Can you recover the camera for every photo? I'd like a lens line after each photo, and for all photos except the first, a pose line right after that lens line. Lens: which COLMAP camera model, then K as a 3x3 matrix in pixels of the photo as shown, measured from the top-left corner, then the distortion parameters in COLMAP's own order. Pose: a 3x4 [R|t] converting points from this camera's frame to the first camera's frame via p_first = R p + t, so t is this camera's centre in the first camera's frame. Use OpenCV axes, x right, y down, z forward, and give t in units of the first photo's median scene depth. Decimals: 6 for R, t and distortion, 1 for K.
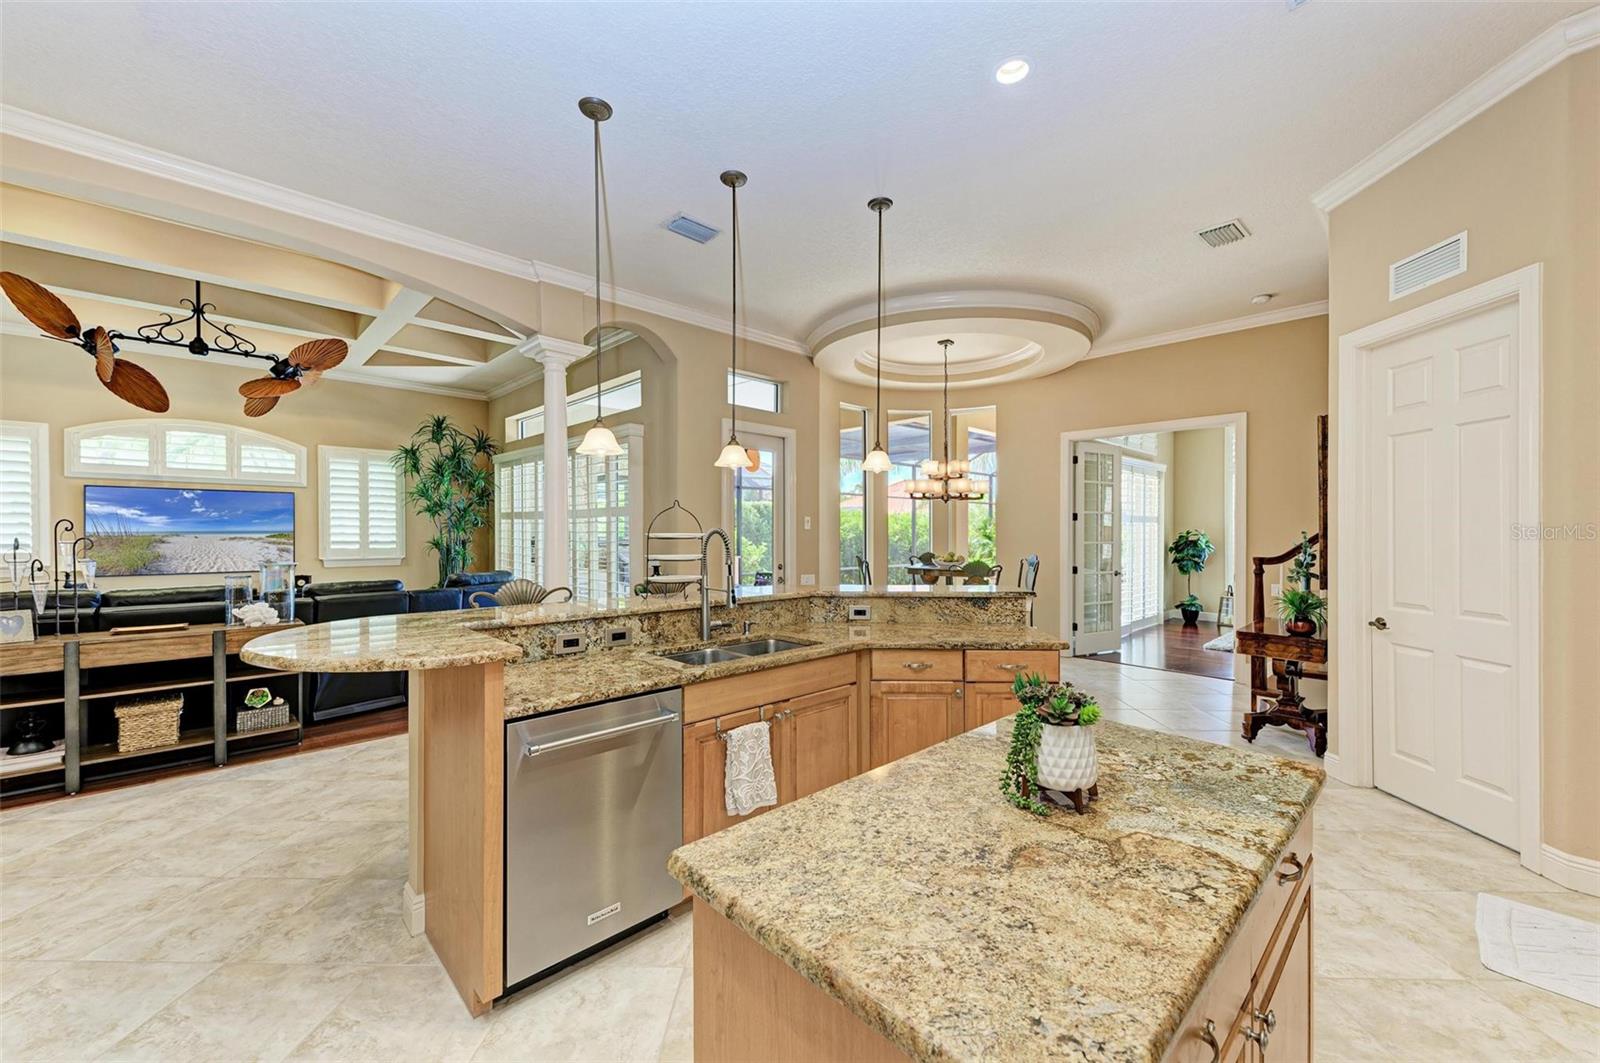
lens RADIAL K [[624.3, 0, 798.4], [0, 624.3, 535.9], [0, 0, 1]] dist [0.008771, -0.002884]
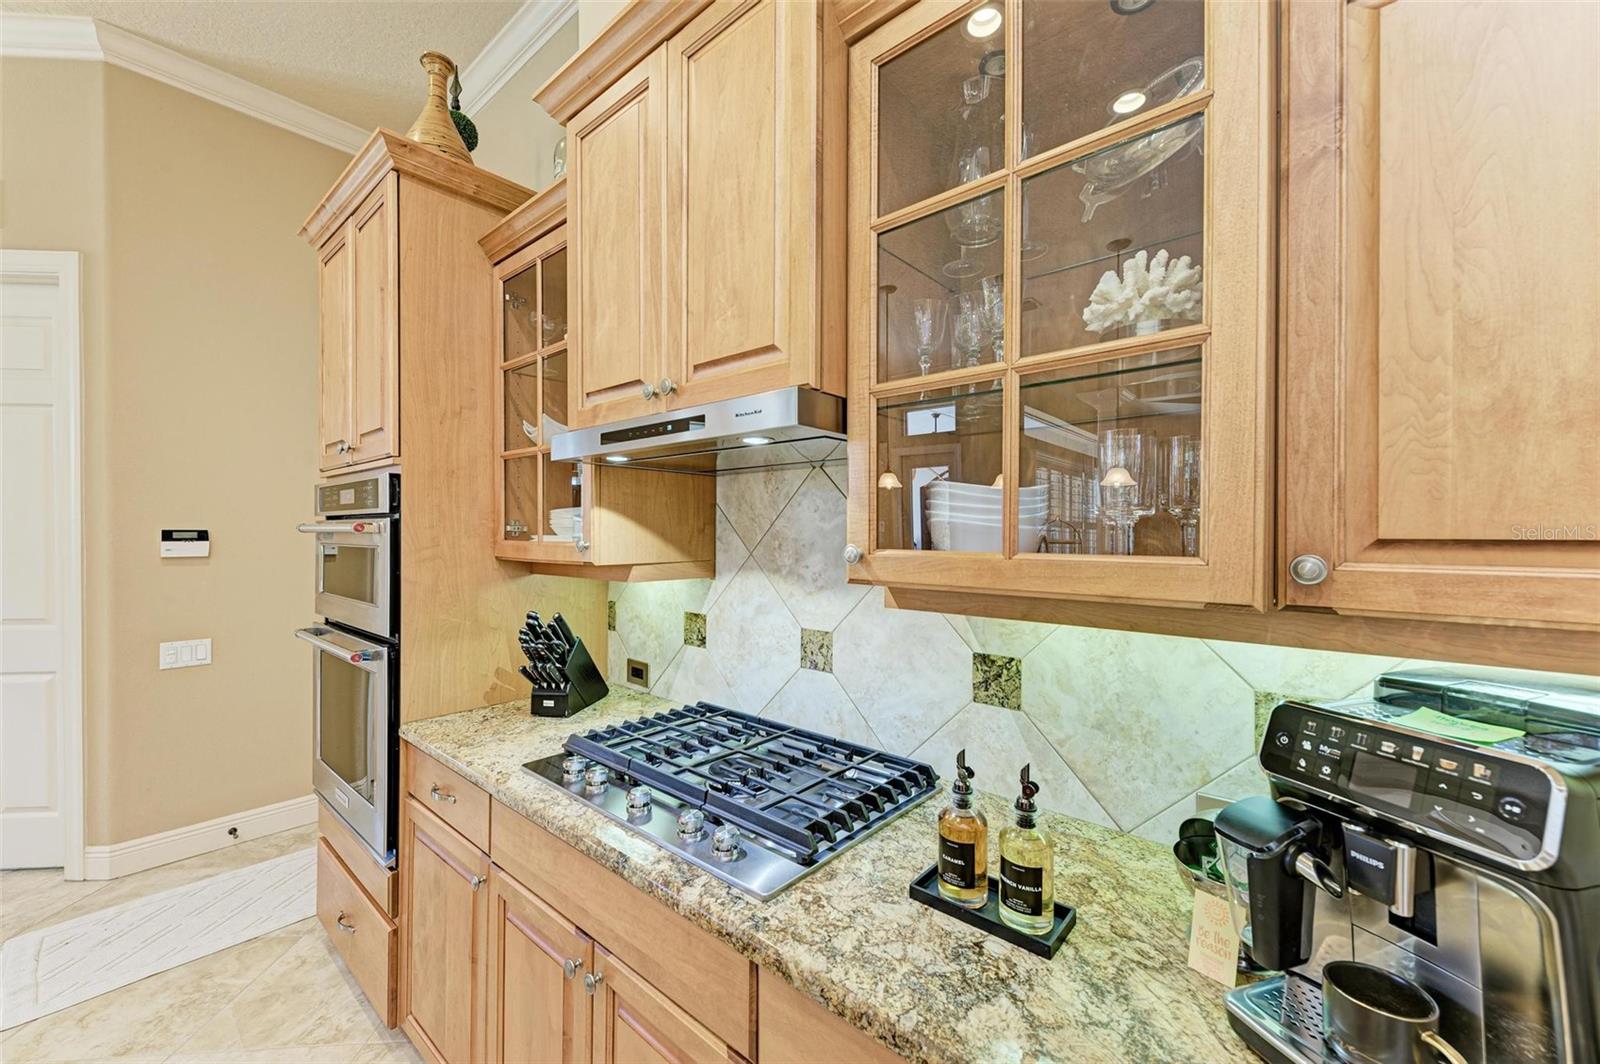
lens RADIAL K [[624.3, 0, 808.4], [0, 624.3, 533.2], [0, 0, 1]] dist [0.008771, -0.002884]
pose [[-0.104629, -0.003765, 0.994504, 0.087094], [0.004673, 0.999980, 0.004278, 0.000567], [-0.994500, 0.005095, -0.104609, -0.020349]]
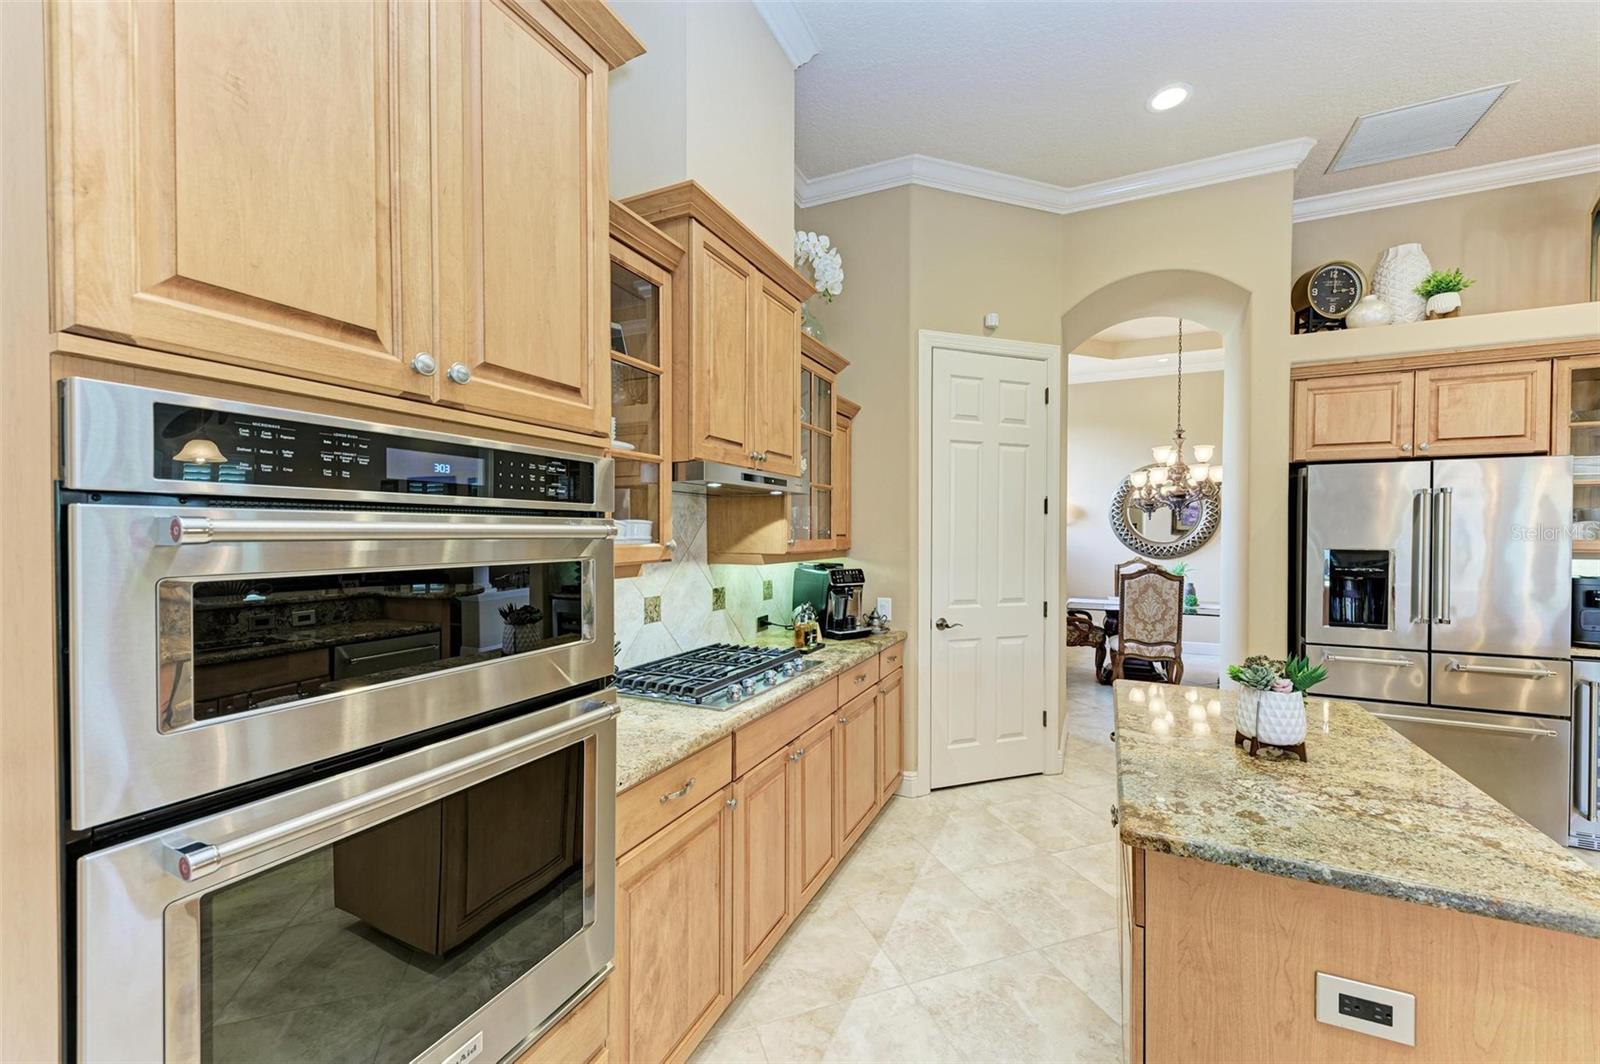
lens RADIAL K [[624.3, 0, 796.7], [0, 624.3, 540.2], [0, 0, 1]] dist [0.008771, -0.002884]
pose [[-0.936418, 0.000311, -0.350887, 0.778837], [-0.007796, 0.999734, 0.021691, -0.009796], [0.350800, 0.023048, -0.936167, 0.821132]]
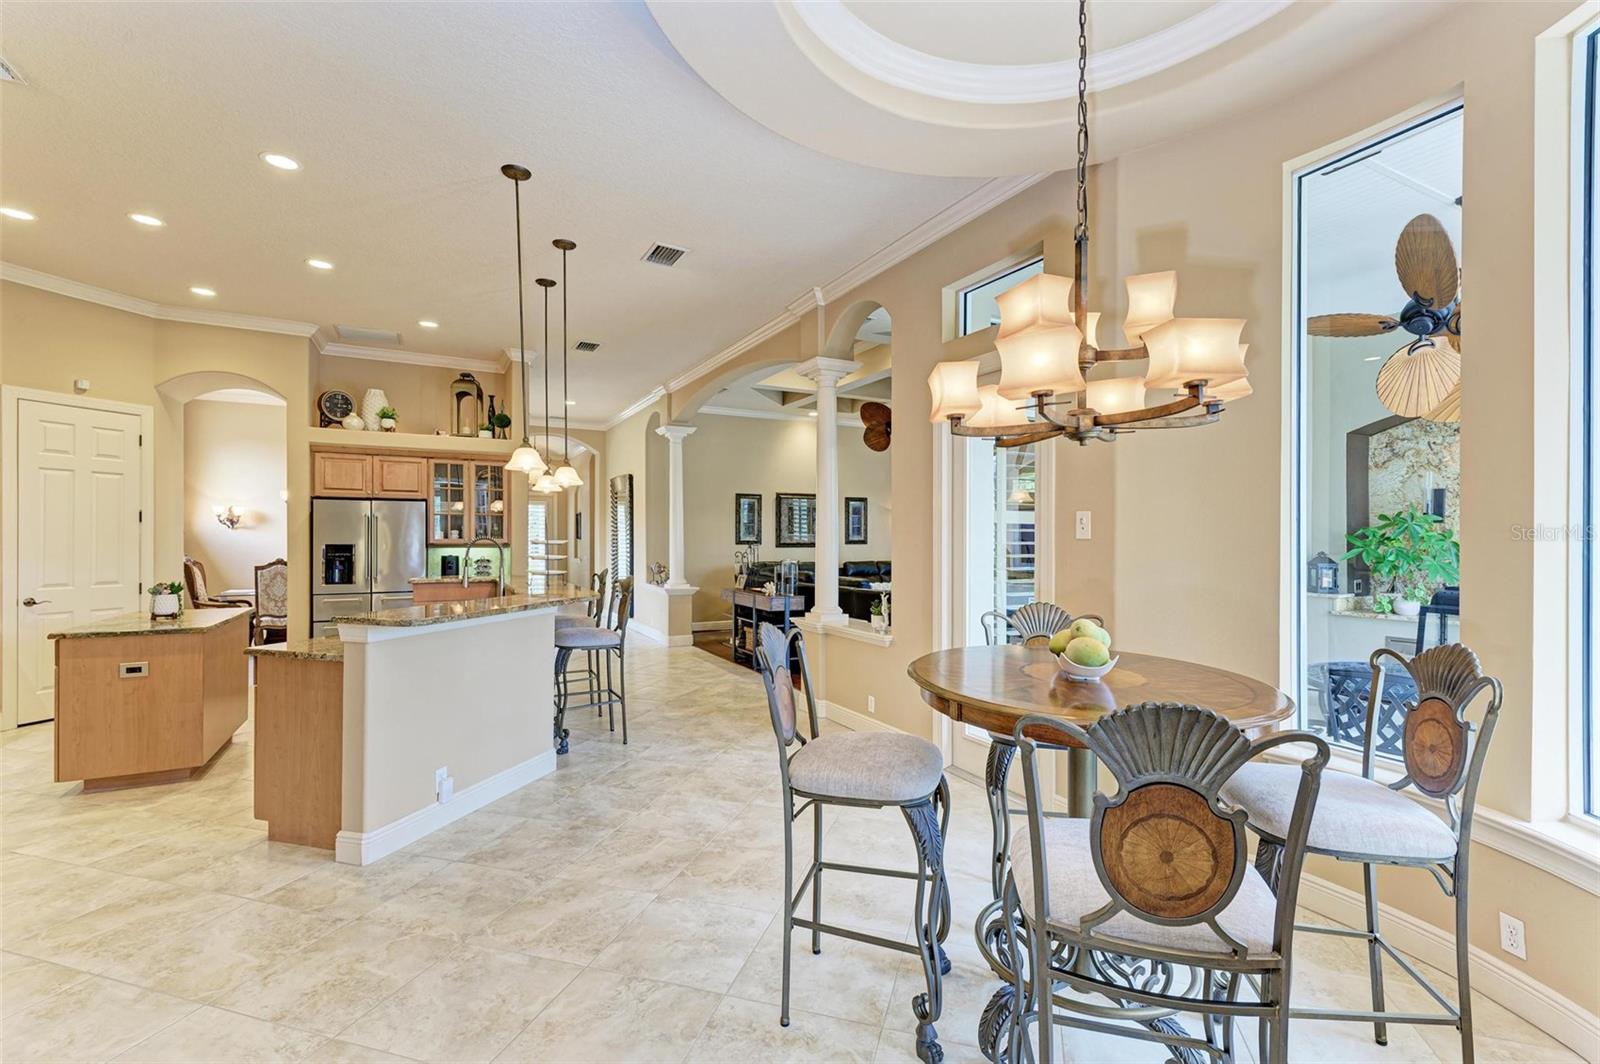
lens RADIAL K [[711.1, 0, 809.8], [0, 711.1, 538.3], [0, 0, 1]] dist [0.009939, -0.001131]
pose [[-0.267350, -0.001617, -0.963598, 1.399026], [-0.013021, 0.999913, 0.001935, -0.022675], [0.963511, 0.013064, -0.267348, 2.352911]]
